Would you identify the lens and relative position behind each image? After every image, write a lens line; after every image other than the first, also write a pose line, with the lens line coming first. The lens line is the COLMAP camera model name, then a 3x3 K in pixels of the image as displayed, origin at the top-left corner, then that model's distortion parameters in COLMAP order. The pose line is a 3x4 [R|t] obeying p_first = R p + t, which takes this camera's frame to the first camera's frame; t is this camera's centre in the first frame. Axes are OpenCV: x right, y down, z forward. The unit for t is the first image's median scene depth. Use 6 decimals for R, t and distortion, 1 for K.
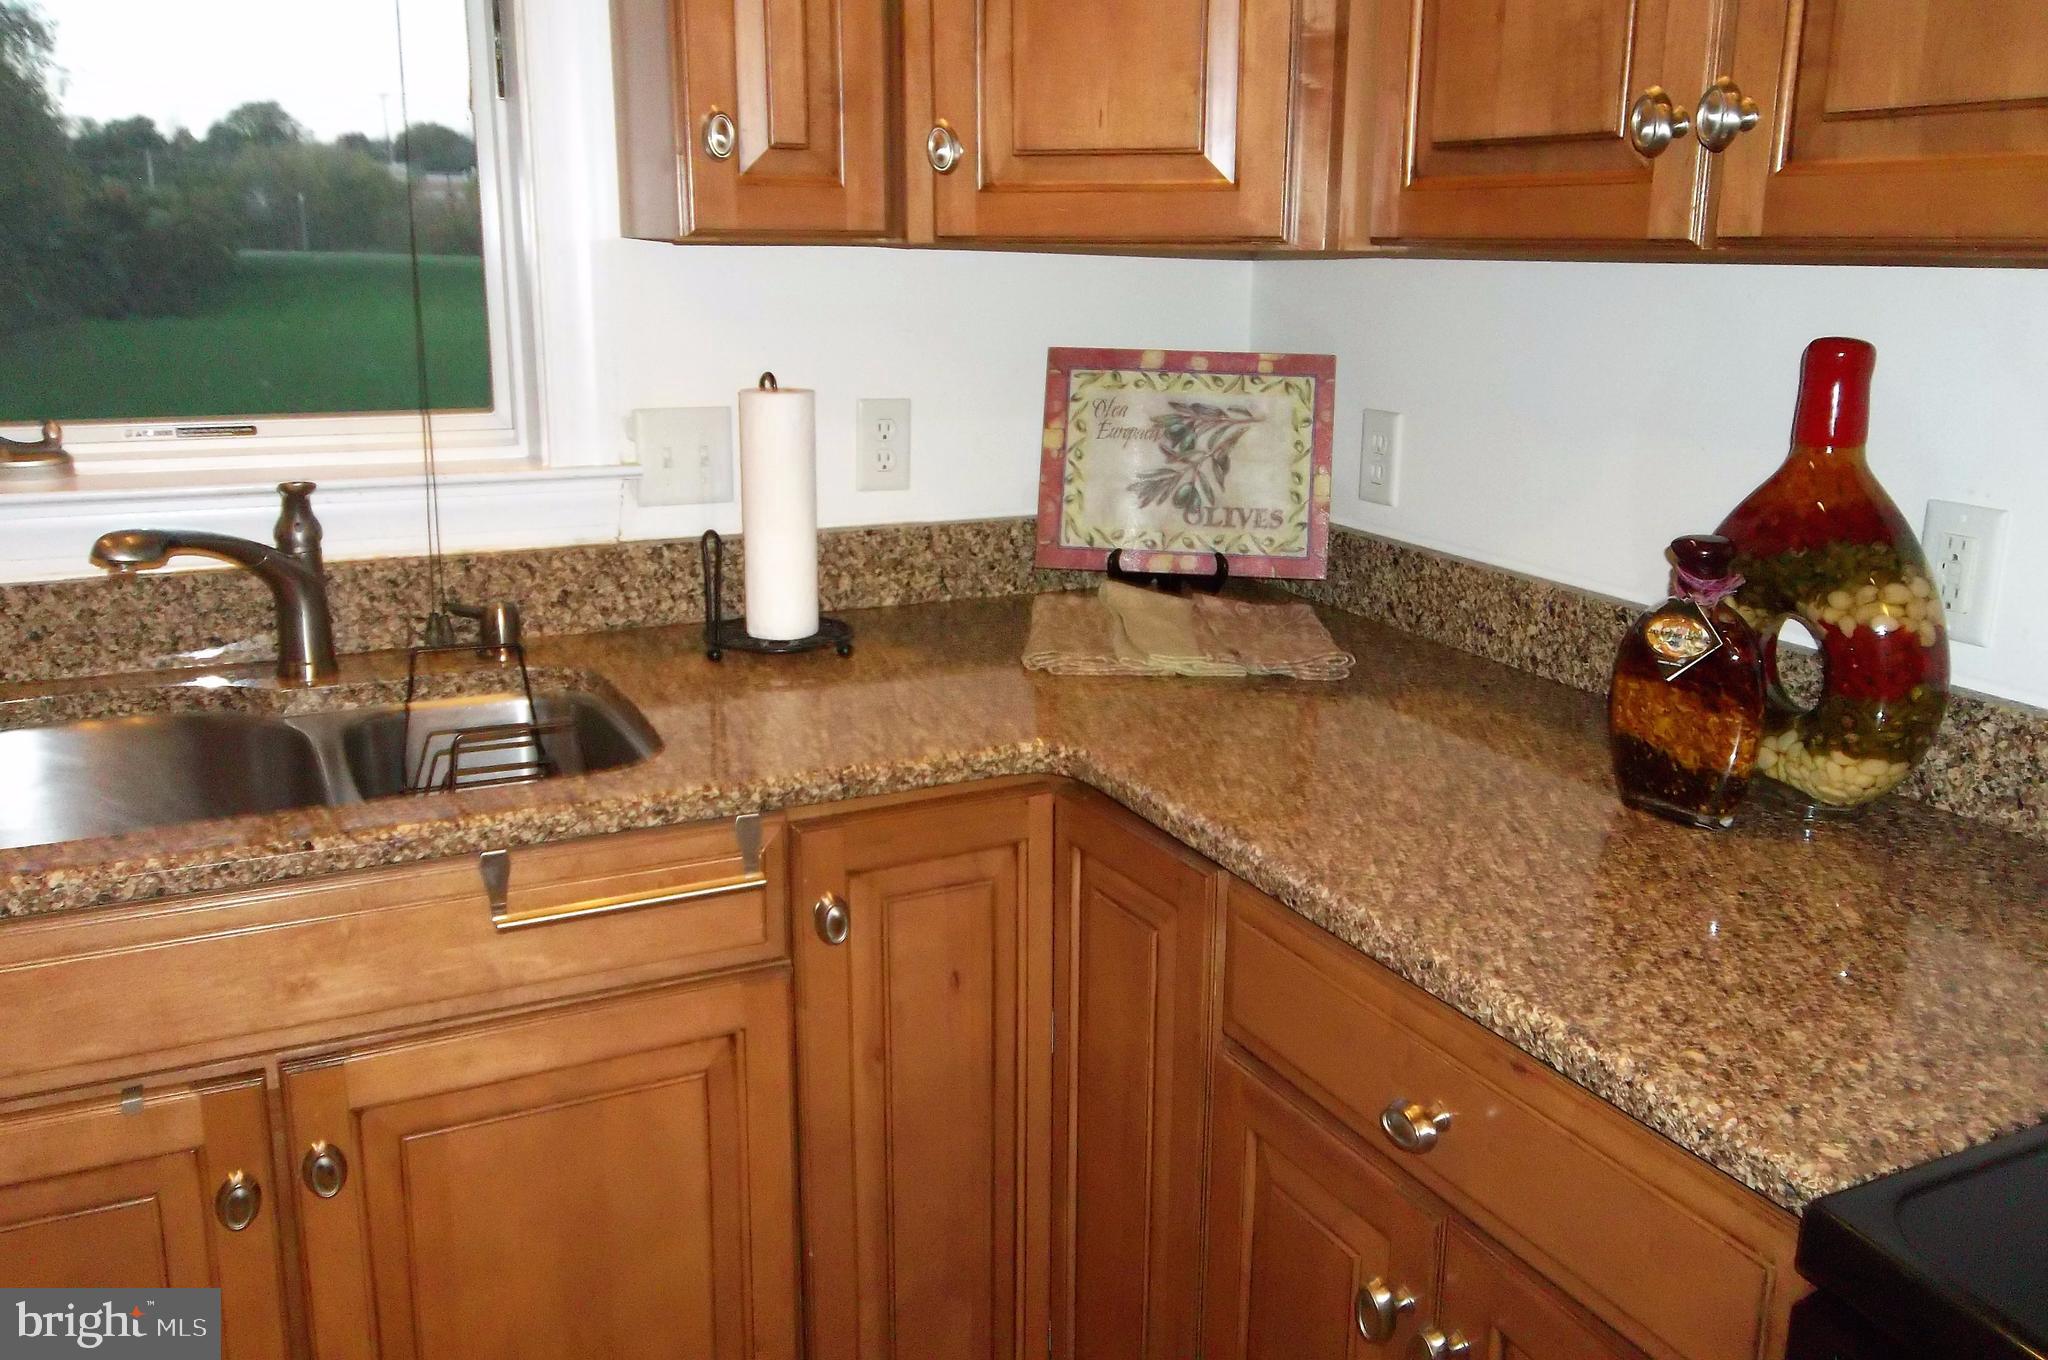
lens RADIAL K [[1689.1, 0, 1030.0], [0, 1689.1, 669.8], [0, 0, 1]] dist [0.013855, -0.004866]
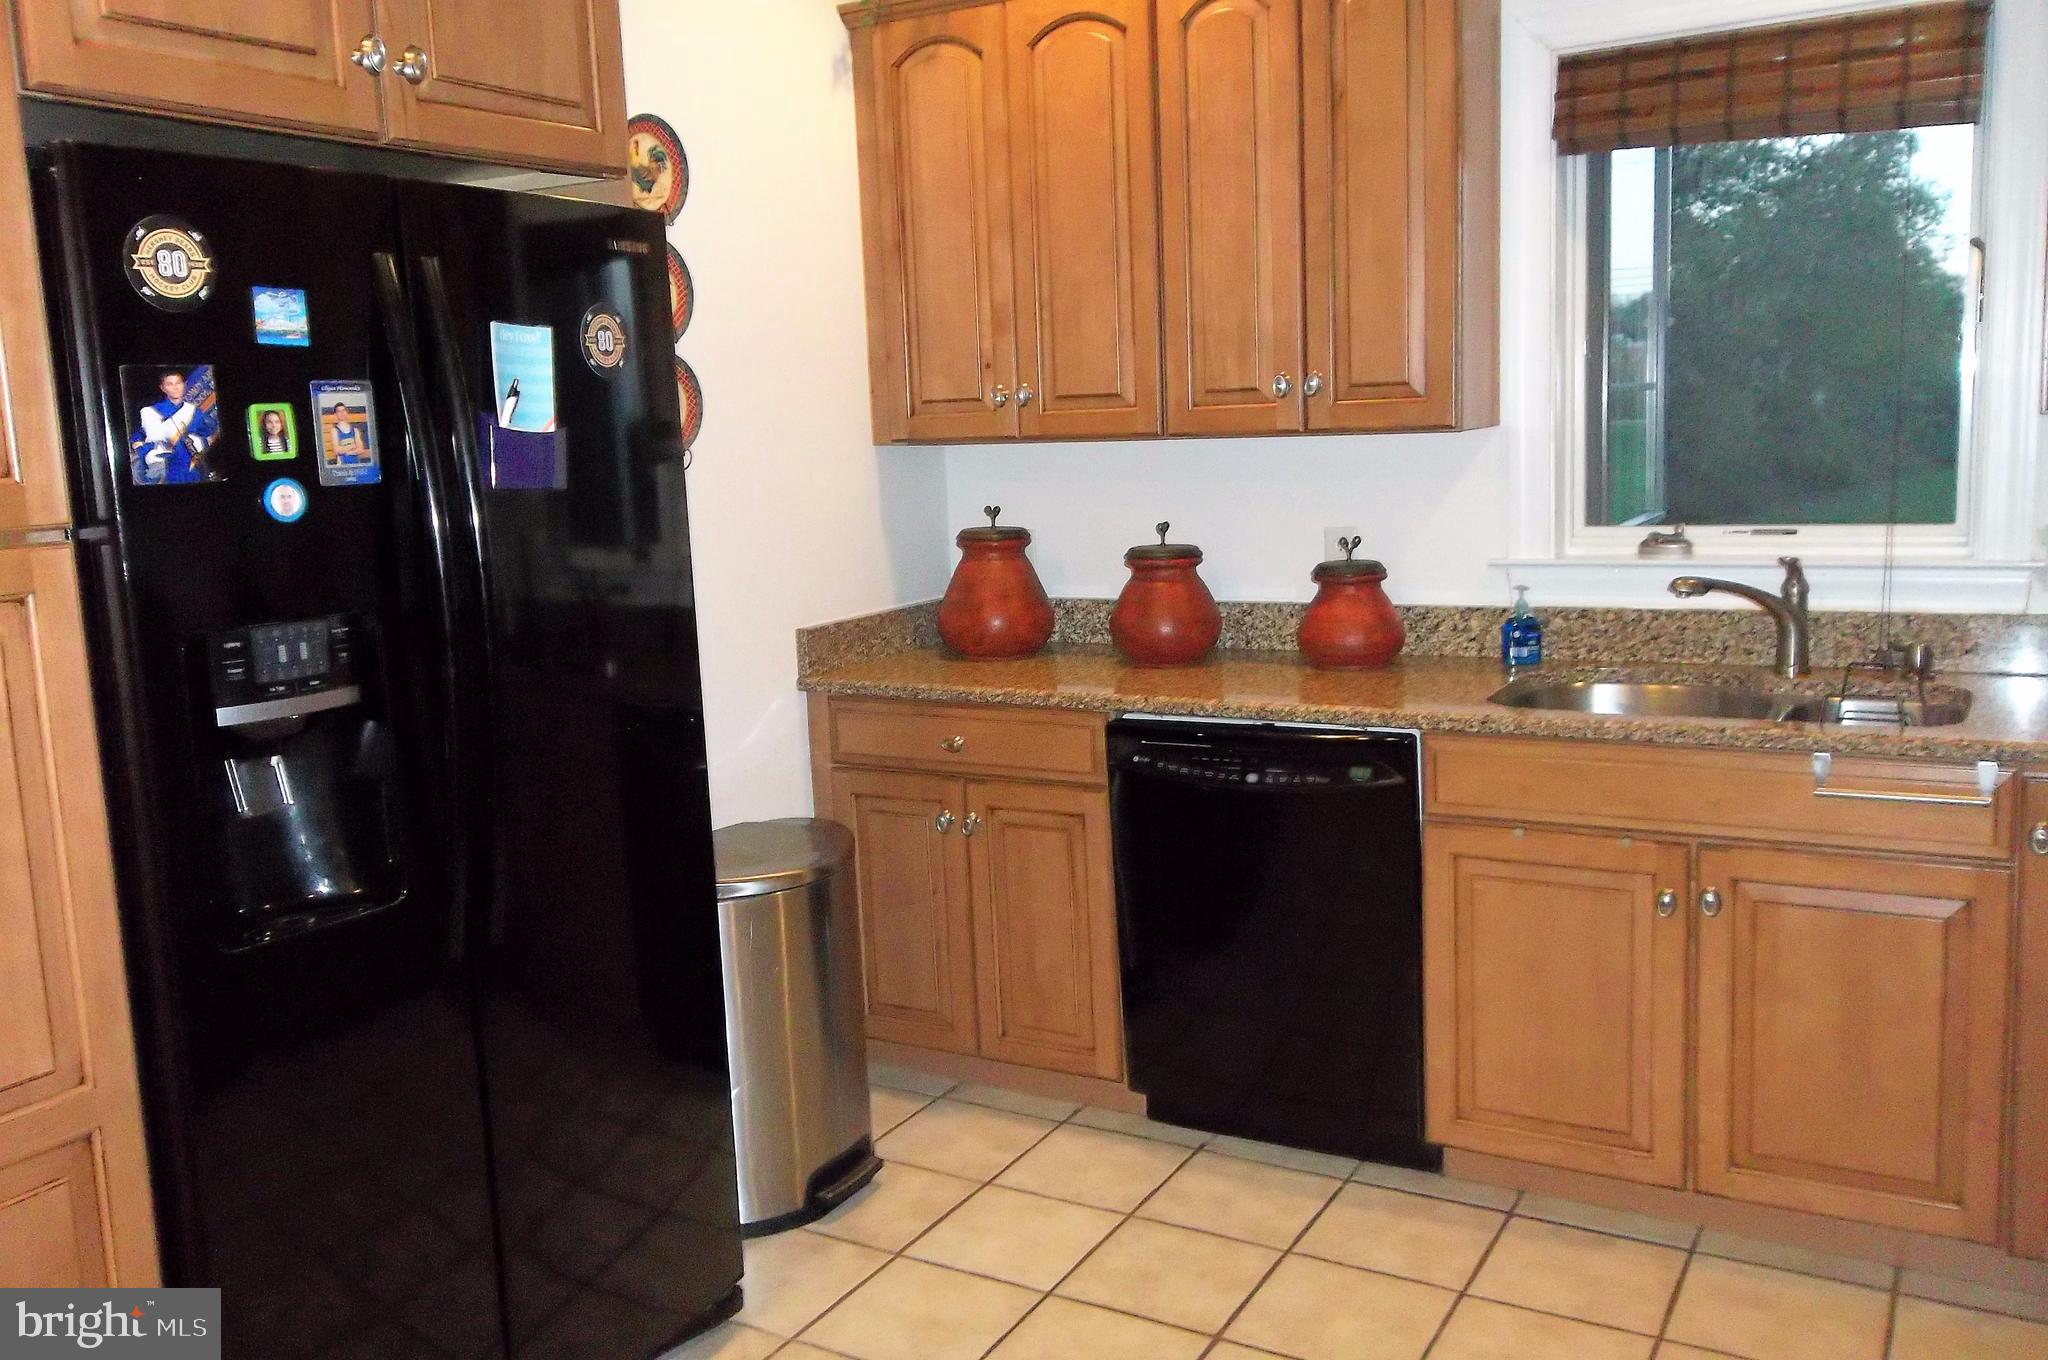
lens RADIAL K [[1689.0, 0, 1024.0], [0, 1689.0, 680.0], [0, 0, 1]] dist [0.006699, -0.000129]
pose [[0.544469, 0.091179, -0.833811, 0.527357], [-0.157885, 0.987445, 0.004881, 0.113516], [0.823788, 0.128989, 0.552029, -0.525706]]
